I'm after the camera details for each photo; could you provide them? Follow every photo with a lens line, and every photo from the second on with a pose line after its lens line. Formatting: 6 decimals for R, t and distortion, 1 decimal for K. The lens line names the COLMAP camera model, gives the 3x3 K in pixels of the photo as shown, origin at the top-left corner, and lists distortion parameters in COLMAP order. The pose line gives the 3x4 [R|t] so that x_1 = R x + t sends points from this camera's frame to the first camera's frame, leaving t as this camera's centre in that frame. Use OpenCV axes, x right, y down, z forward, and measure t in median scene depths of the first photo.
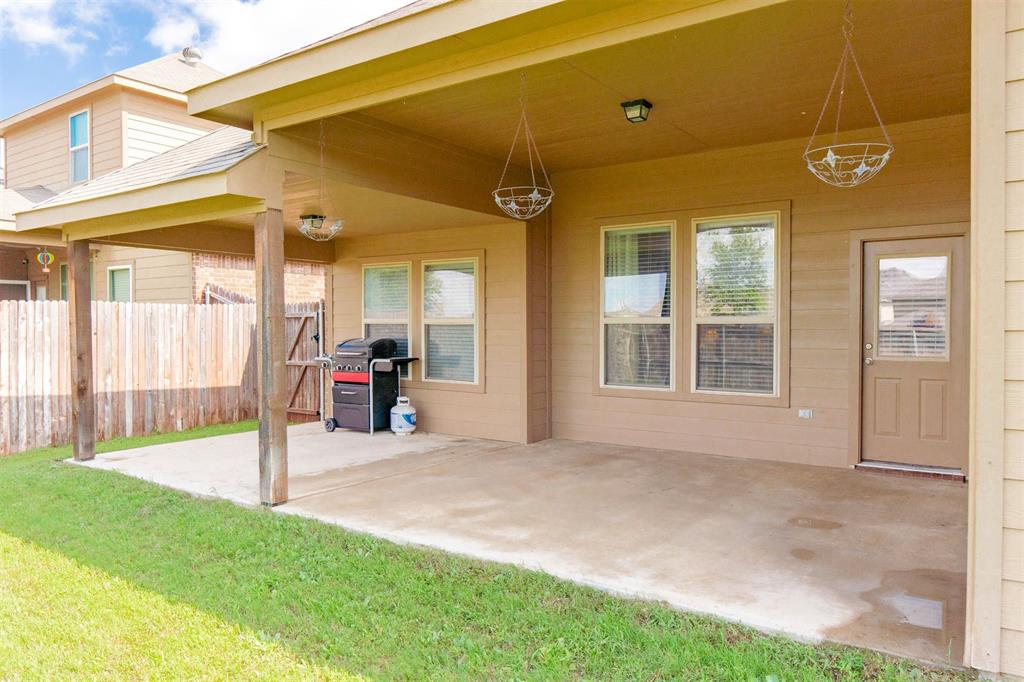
lens RADIAL K [[716.6, 0, 509.8], [0, 716.6, 344.7], [0, 0, 1]] dist [-0.004137, 0.002795]
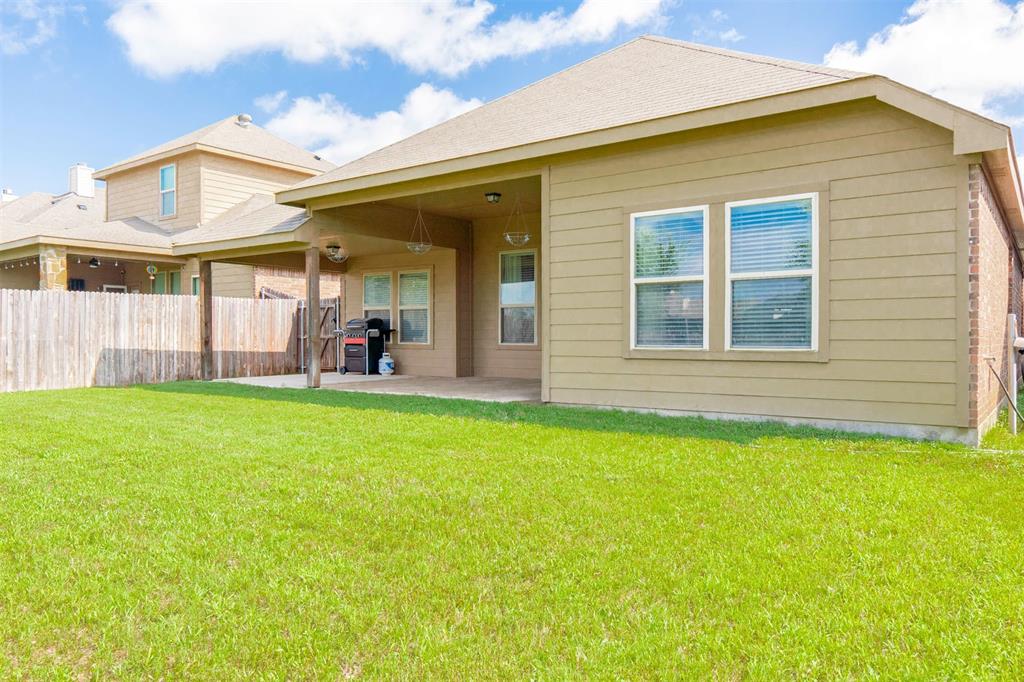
lens RADIAL K [[716.6, 0, 515.1], [0, 716.6, 341.0], [0, 0, 1]] dist [-0.004137, 0.002795]
pose [[0.999856, 0.001509, -0.016908, 0.175246], [-0.001827, 0.999822, -0.018791, 0.074666], [0.016877, 0.018819, 0.999680, -0.648996]]
